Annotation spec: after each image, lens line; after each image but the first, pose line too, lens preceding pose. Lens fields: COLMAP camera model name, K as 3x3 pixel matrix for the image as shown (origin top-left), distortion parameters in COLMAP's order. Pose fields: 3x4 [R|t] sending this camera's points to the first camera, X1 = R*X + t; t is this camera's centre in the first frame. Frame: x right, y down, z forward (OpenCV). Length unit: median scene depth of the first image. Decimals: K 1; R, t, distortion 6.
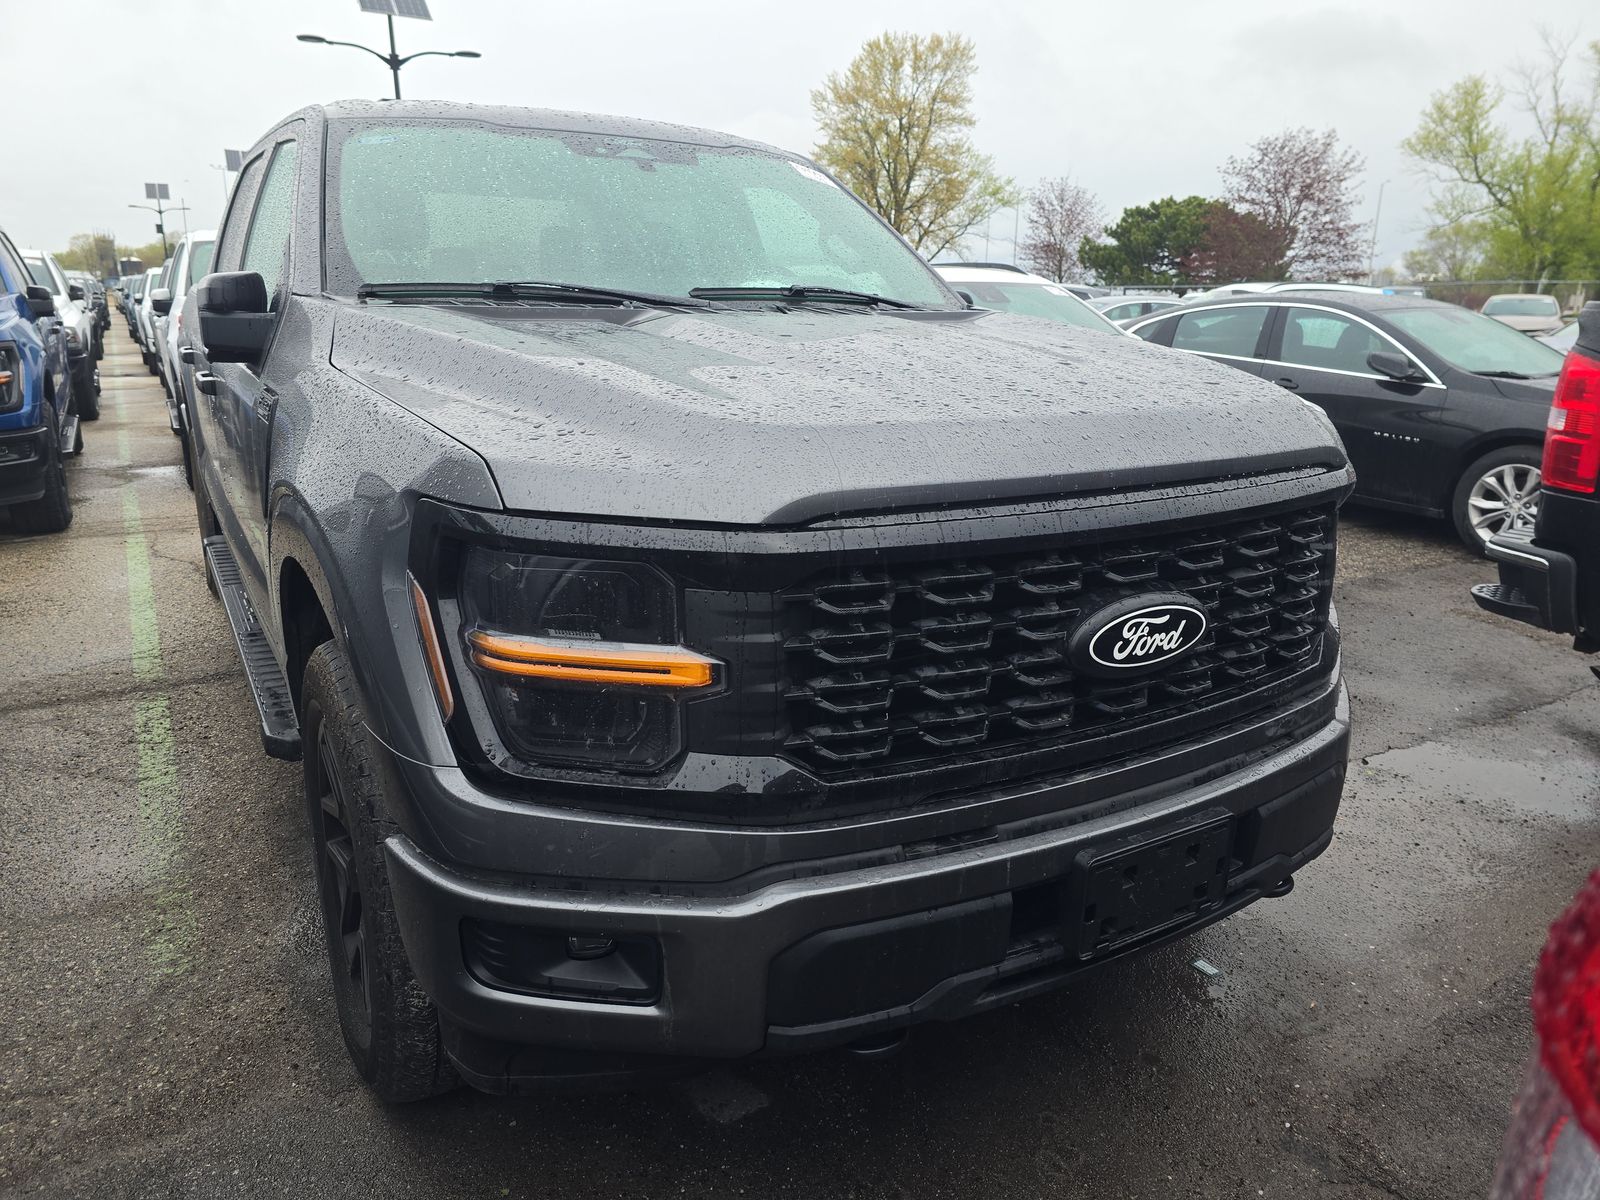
lens RADIAL K [[1087.7, 0, 800.0], [0, 1087.7, 600.0], [0, 0, 1]] dist [0.067679, -0.064611]
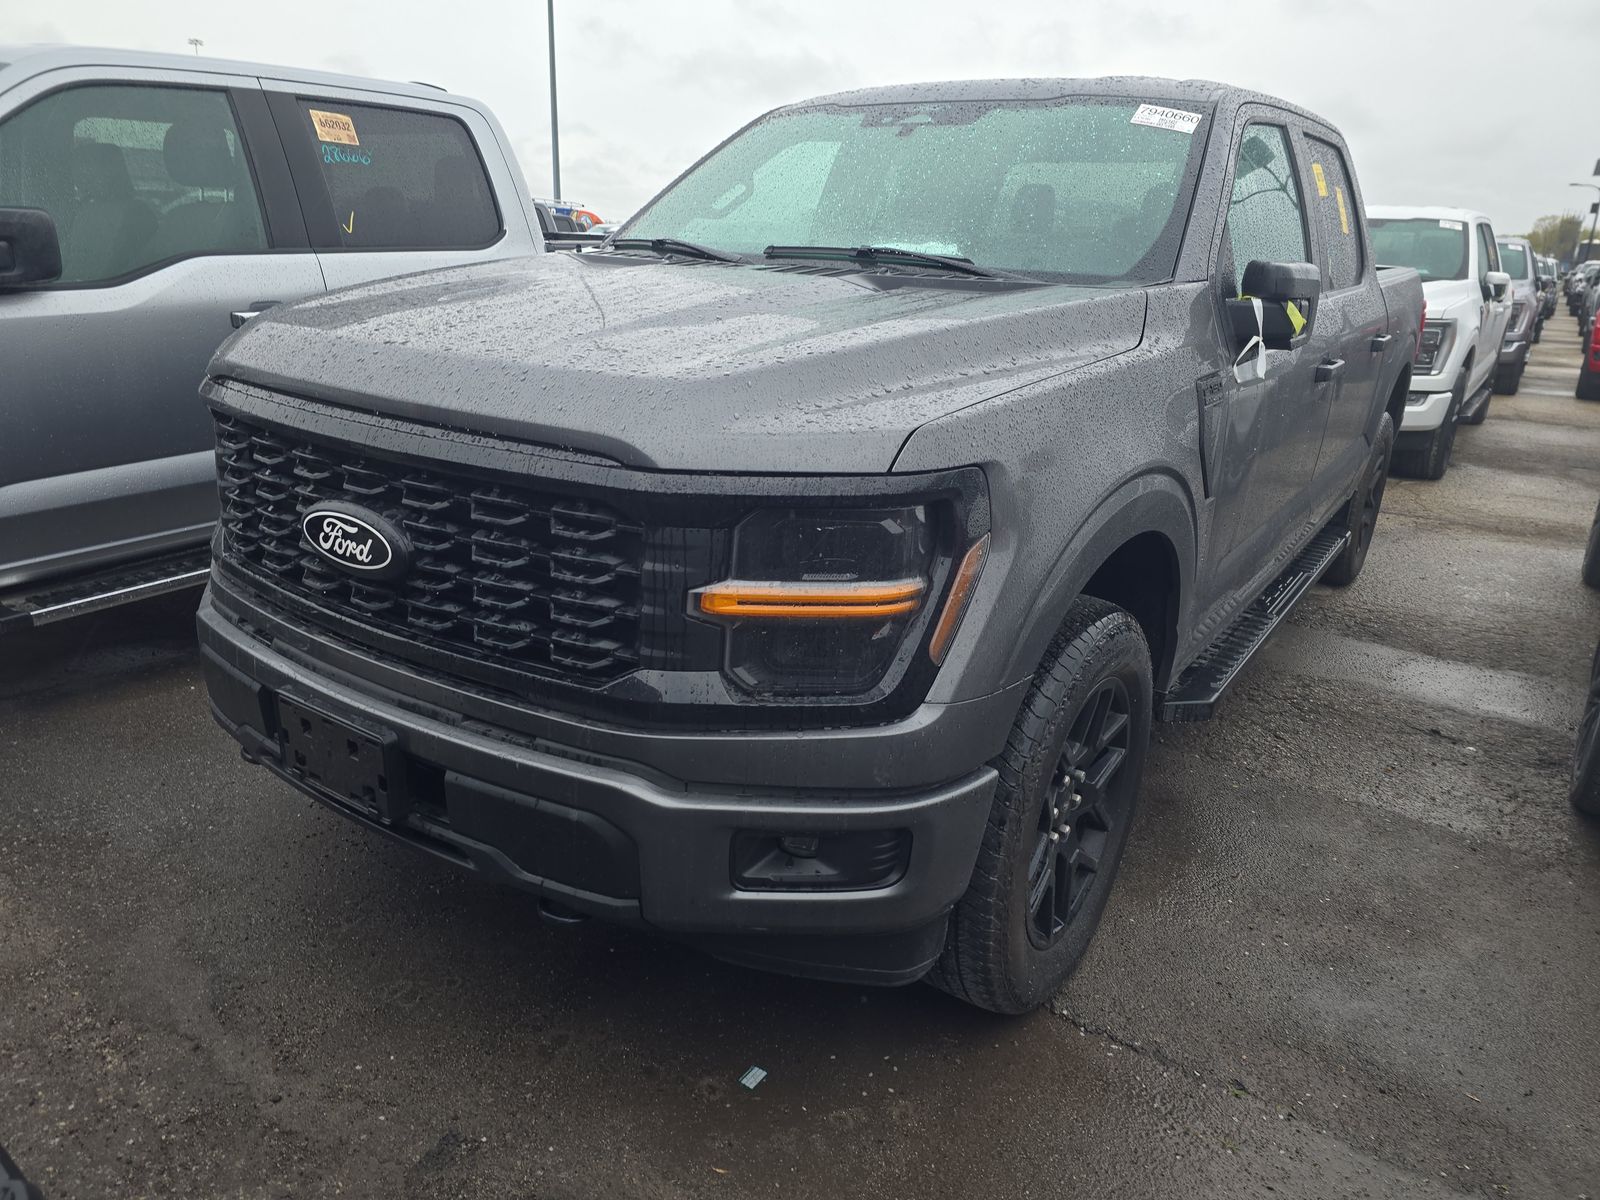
lens RADIAL K [[1087.7, 0, 800.0], [0, 1087.7, 600.0], [0, 0, 1]] dist [0.067679, -0.064611]
pose [[0.399630, 0.293768, -0.868330, 1.111644], [-0.281334, 0.940849, 0.188824, -0.188224], [0.872438, 0.168831, 0.458638, 0.658020]]
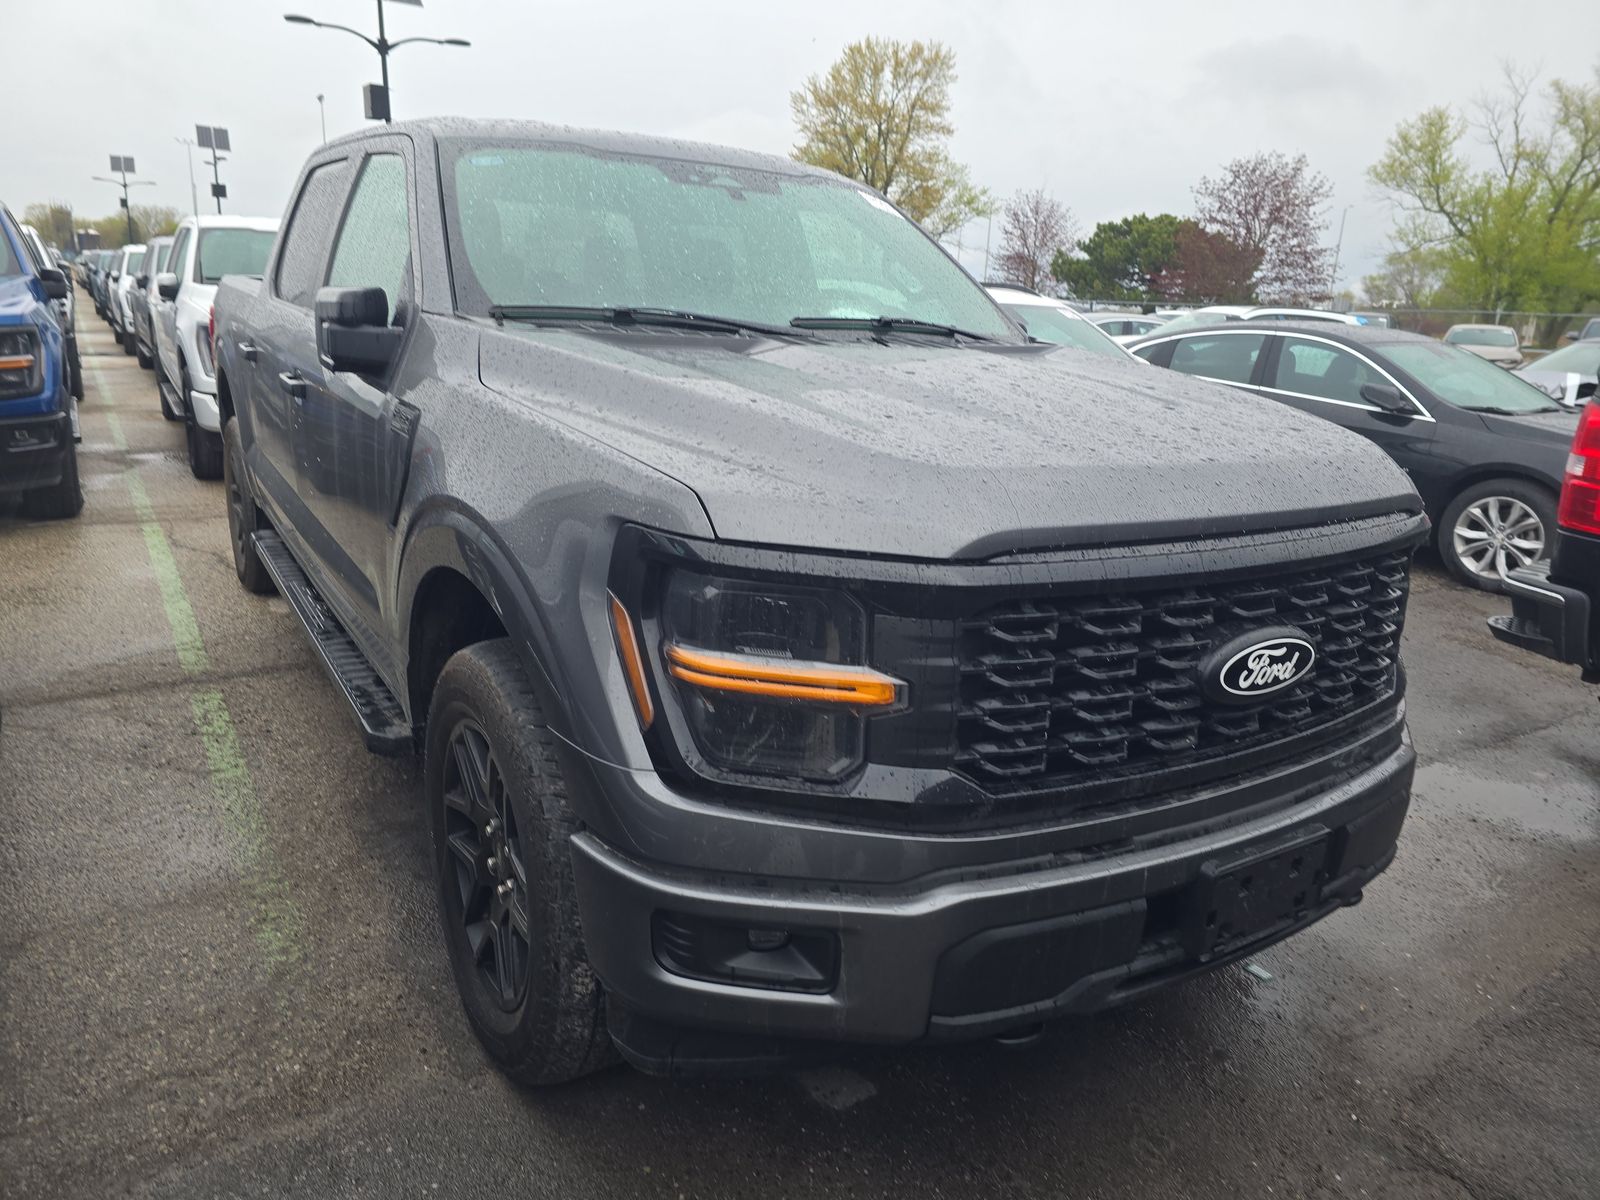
lens RADIAL K [[1090.9, 0, 804.1], [0, 1090.9, 599.2], [0, 0, 1]] dist [0.075682, -0.074949]
pose [[0.998798, 0.028813, 0.039642, -0.139509], [-0.028735, 0.999584, -0.002528, -0.013384], [-0.039698, 0.001385, 0.999211, -0.061204]]
